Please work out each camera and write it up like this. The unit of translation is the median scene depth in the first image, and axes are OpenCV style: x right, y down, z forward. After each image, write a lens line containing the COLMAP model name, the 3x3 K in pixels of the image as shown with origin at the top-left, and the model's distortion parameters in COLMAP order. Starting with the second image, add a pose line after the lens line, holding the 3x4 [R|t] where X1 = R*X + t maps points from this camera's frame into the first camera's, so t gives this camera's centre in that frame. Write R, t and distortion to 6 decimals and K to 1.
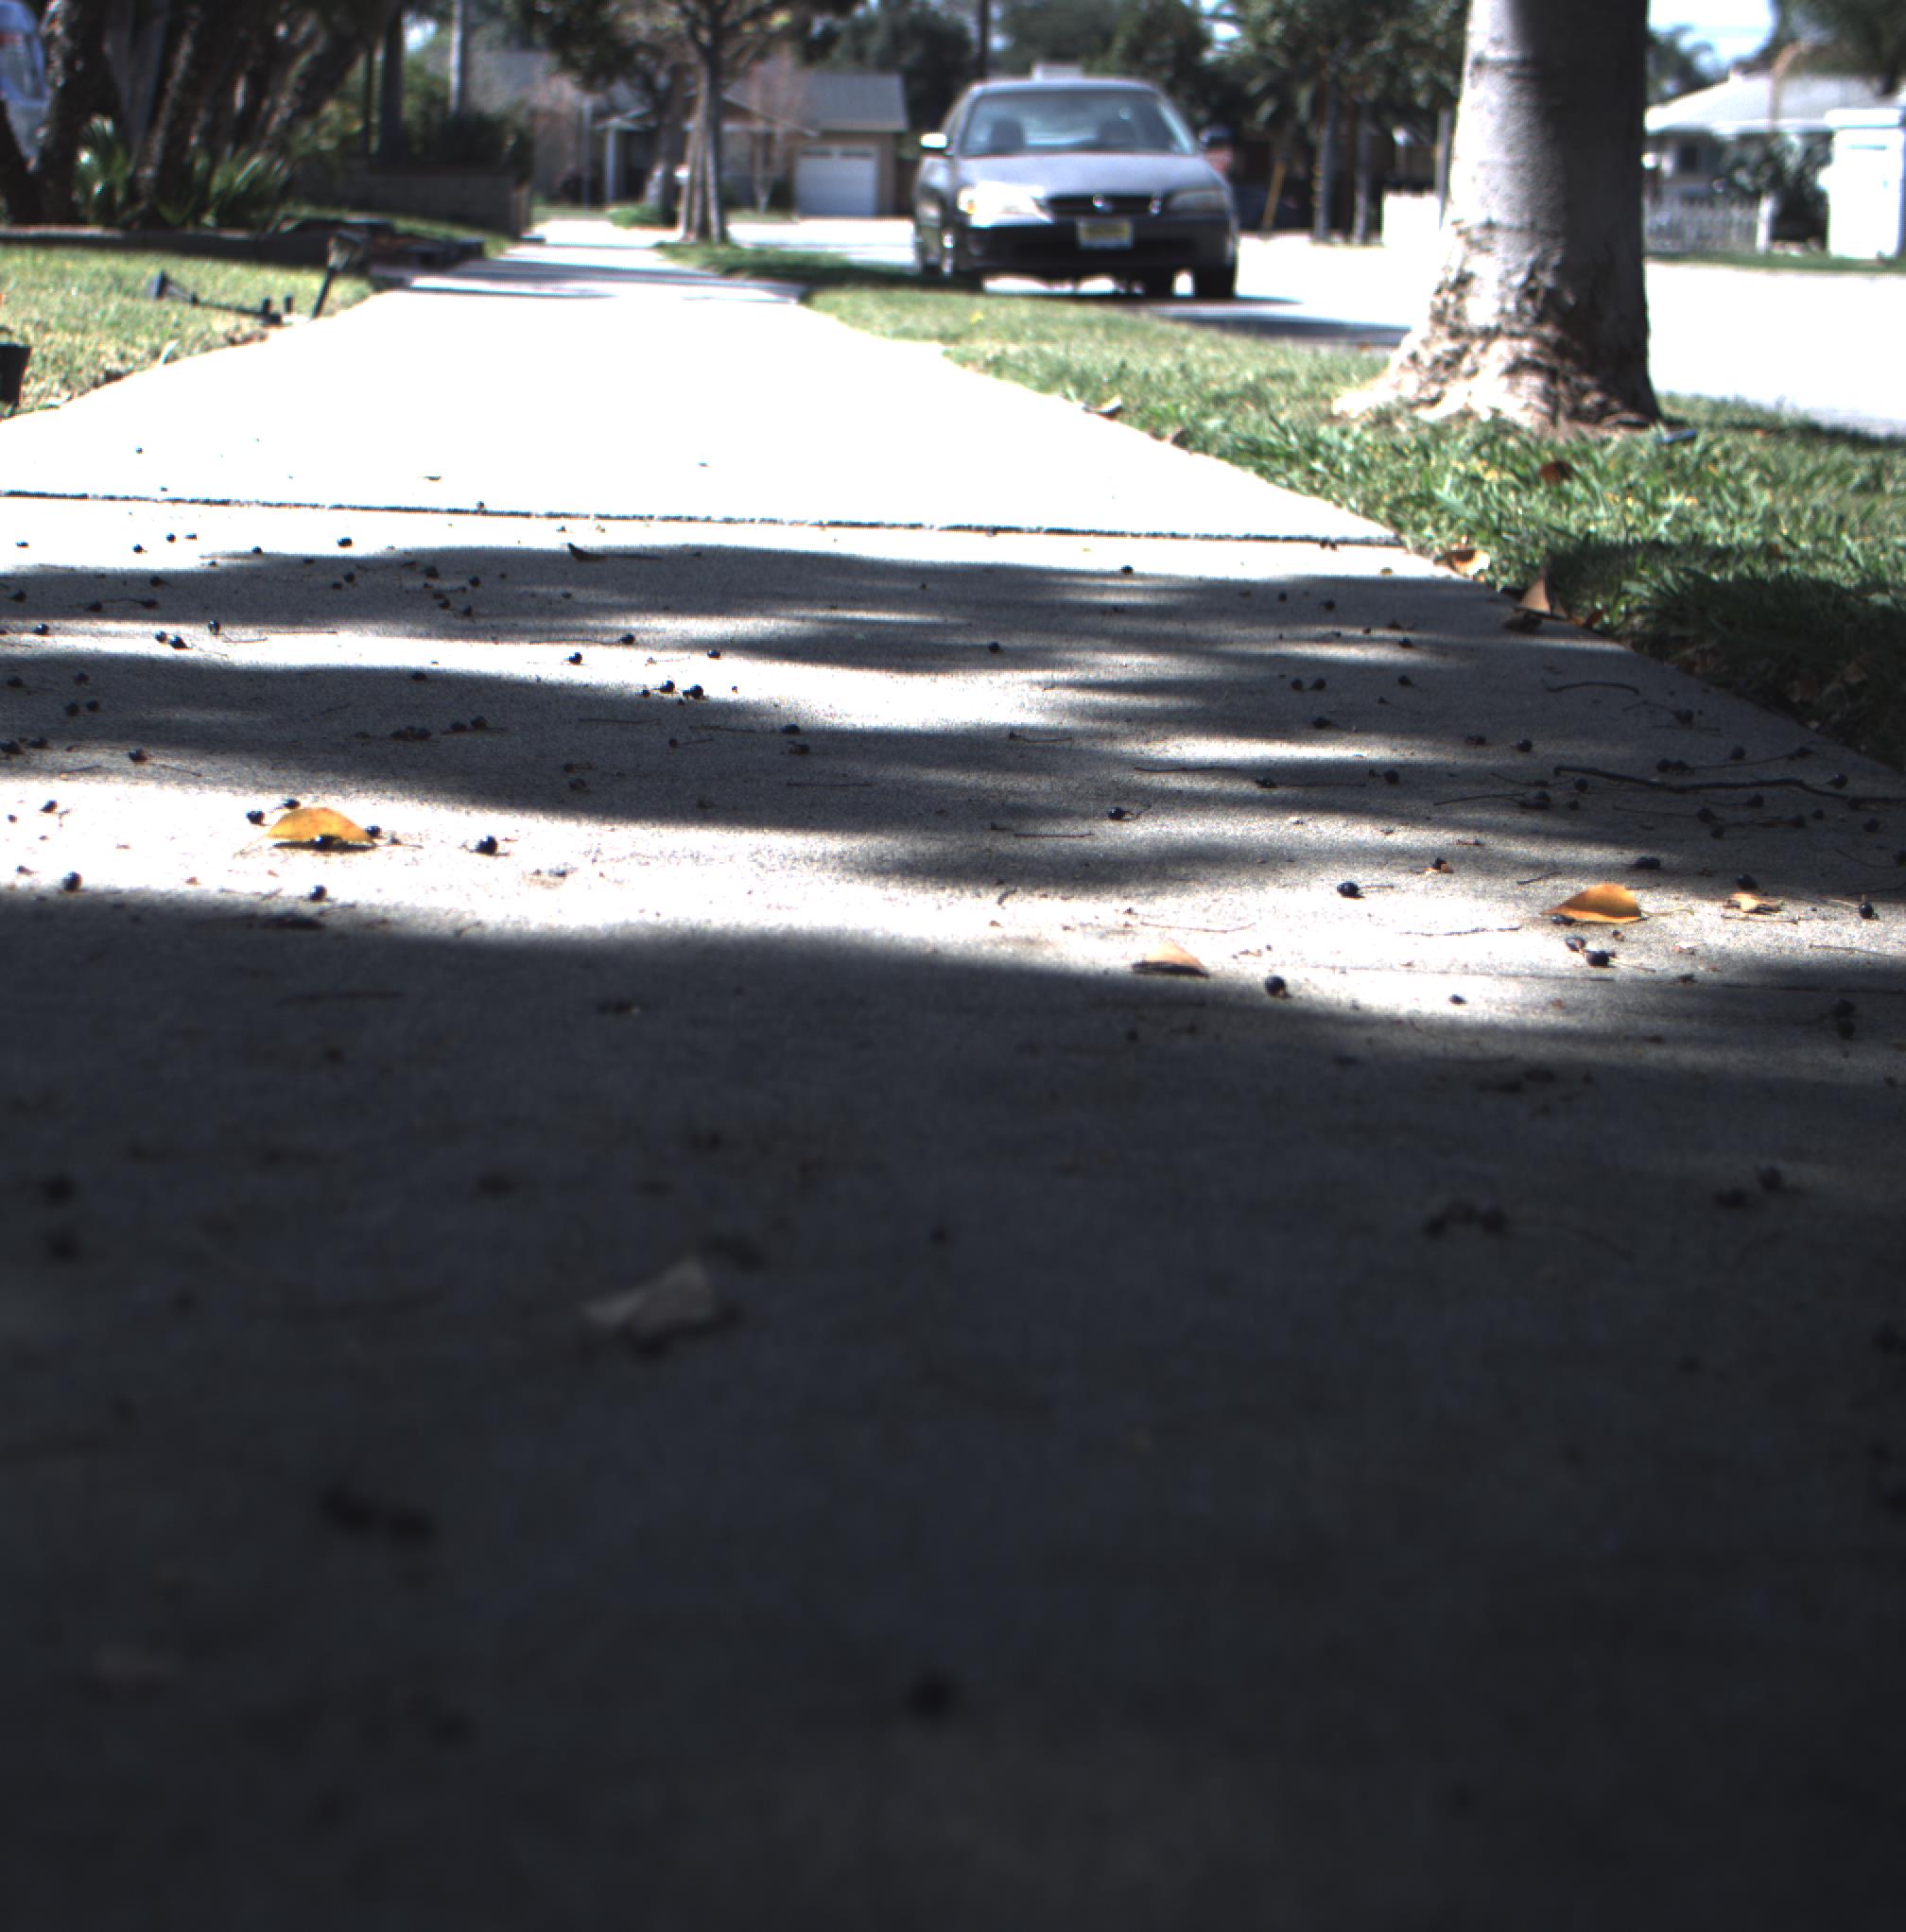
lens RADIAL K [[4344.2, 0, 721.3], [0, 4344.2, 965.7], [0, 0, 1]] dist [-0.198391, 0.970218]
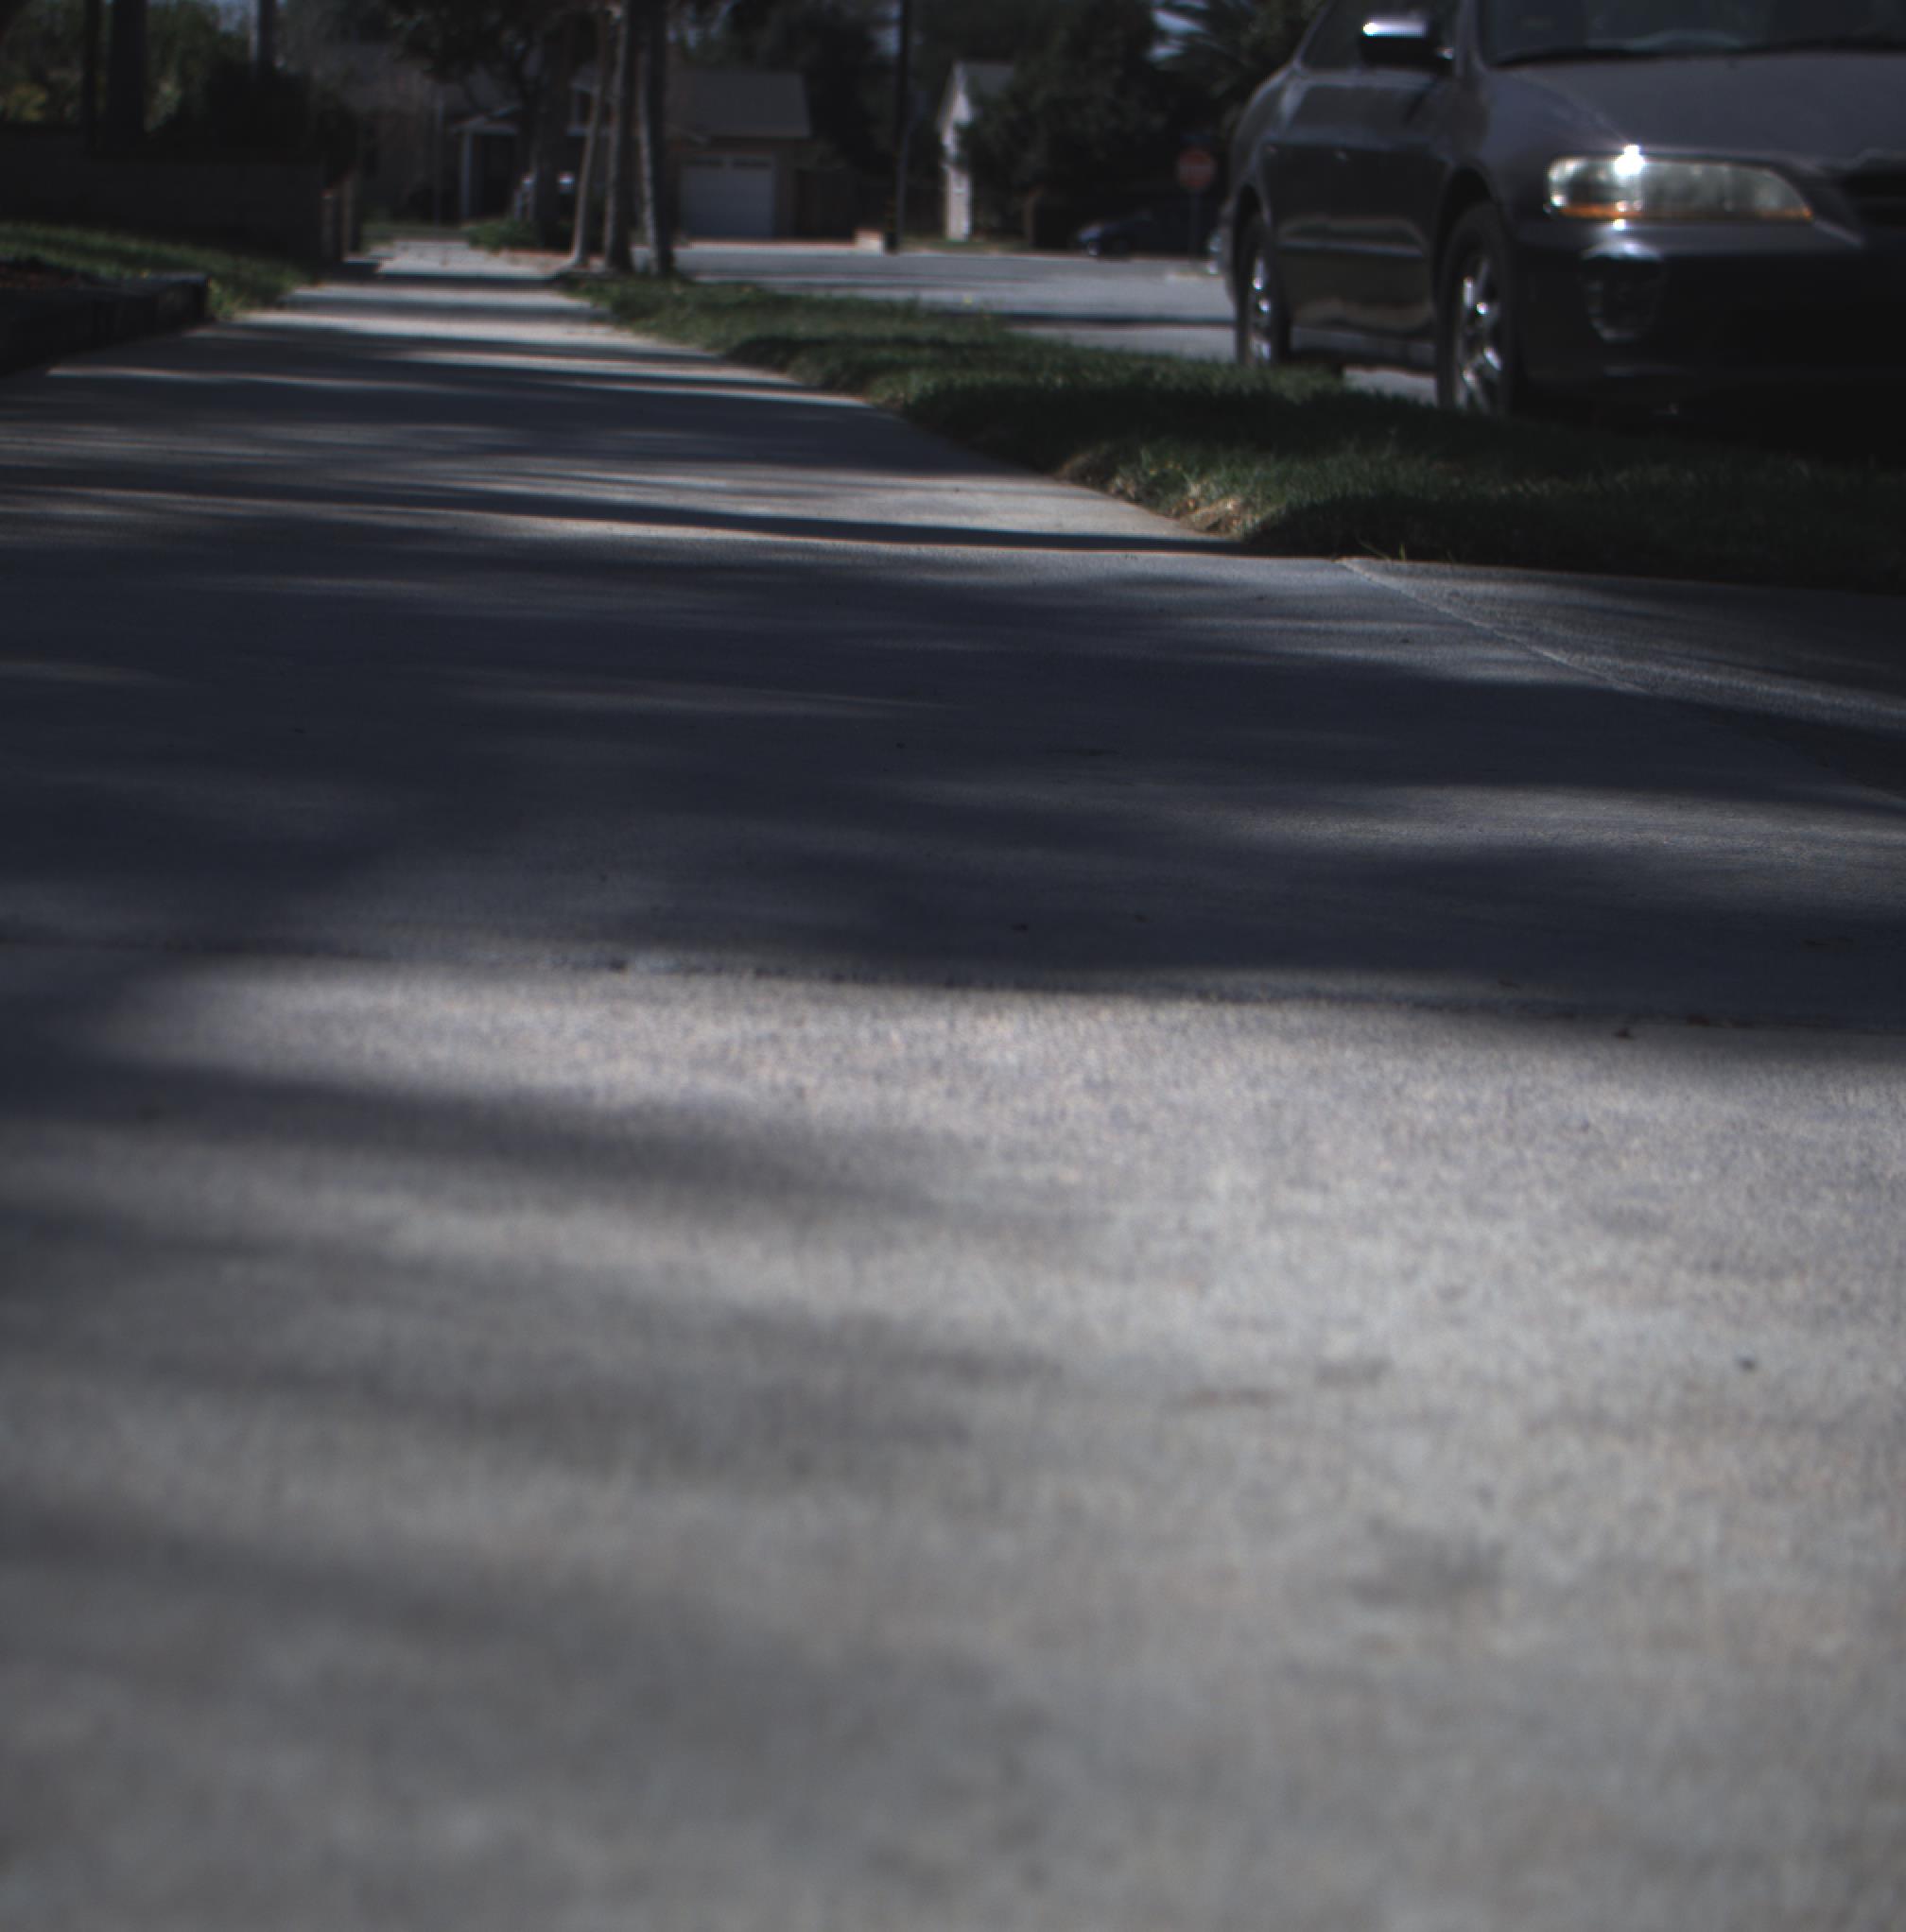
lens RADIAL K [[4344.2, 0, 721.3], [0, 4344.2, 965.7], [0, 0, 1]] dist [-0.198391, 0.970218]
pose [[0.999401, 0.000902, 0.034602, -0.006709], [-0.000740, 0.999989, -0.004686, -0.035380], [-0.034606, 0.004658, 0.999390, 0.206097]]
